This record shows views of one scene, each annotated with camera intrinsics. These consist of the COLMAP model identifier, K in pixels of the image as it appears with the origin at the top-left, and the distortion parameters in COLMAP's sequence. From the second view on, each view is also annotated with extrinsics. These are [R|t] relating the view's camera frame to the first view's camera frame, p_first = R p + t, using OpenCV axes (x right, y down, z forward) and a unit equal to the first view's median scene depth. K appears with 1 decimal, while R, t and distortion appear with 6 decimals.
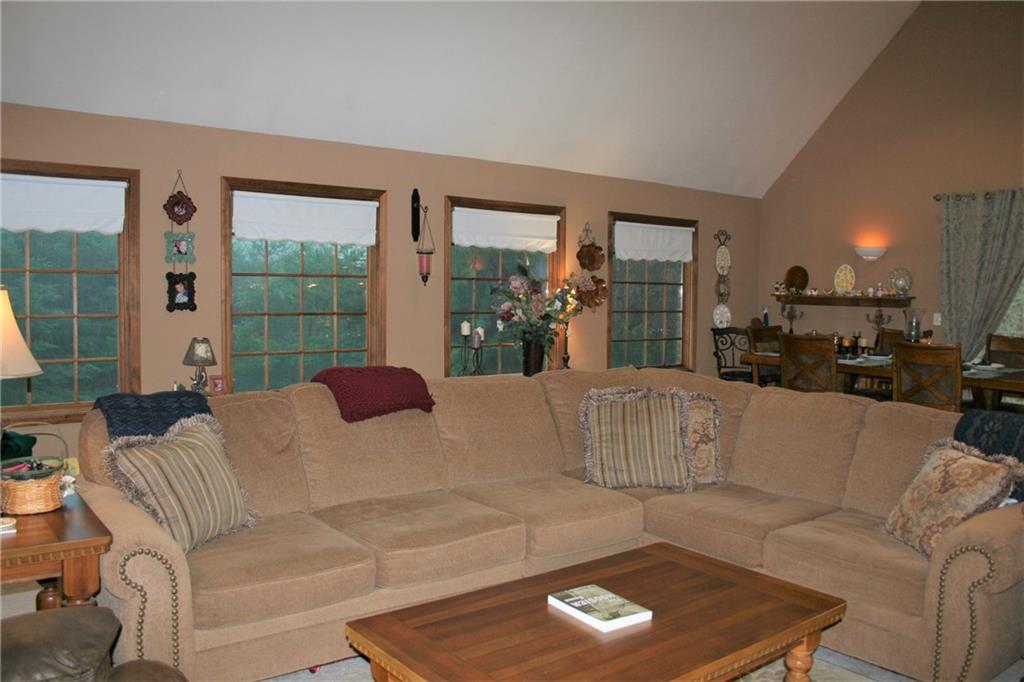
lens RADIAL K [[856.0, 0, 515.8], [0, 856.0, 334.8], [0, 0, 1]] dist [-0.153243, 0.128289]
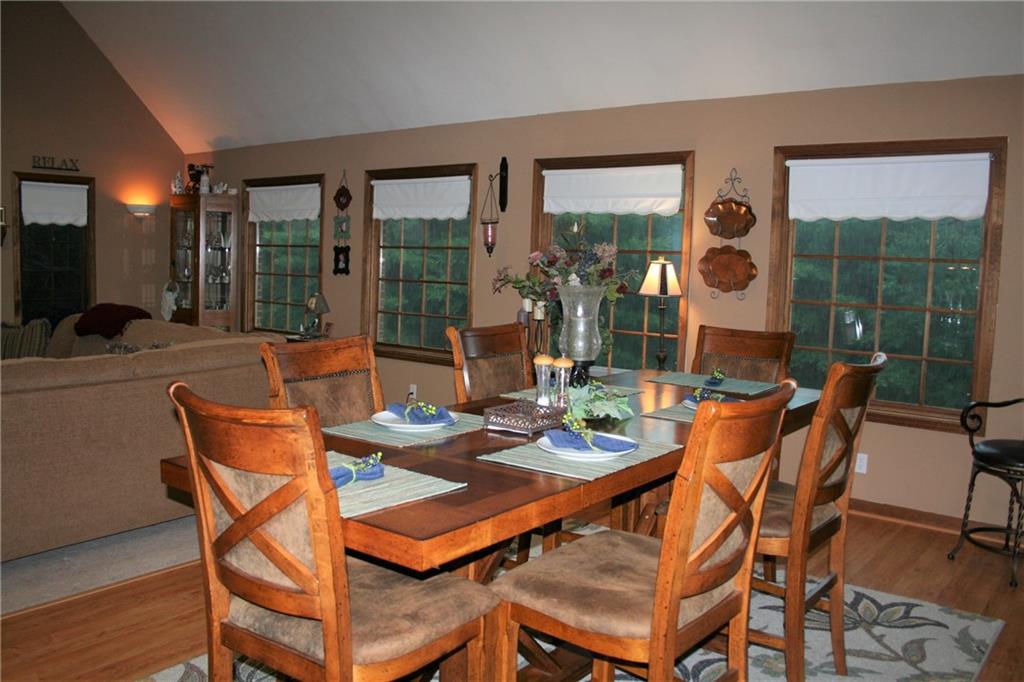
lens RADIAL K [[856.0, 0, 515.8], [0, 856.0, 334.8], [0, 0, 1]] dist [-0.153243, 0.128289]
pose [[0.237322, 0.087189, -0.967510, 0.835187], [-0.066519, 0.995085, 0.073357, -0.042308], [0.969151, 0.046949, 0.241955, 0.786821]]
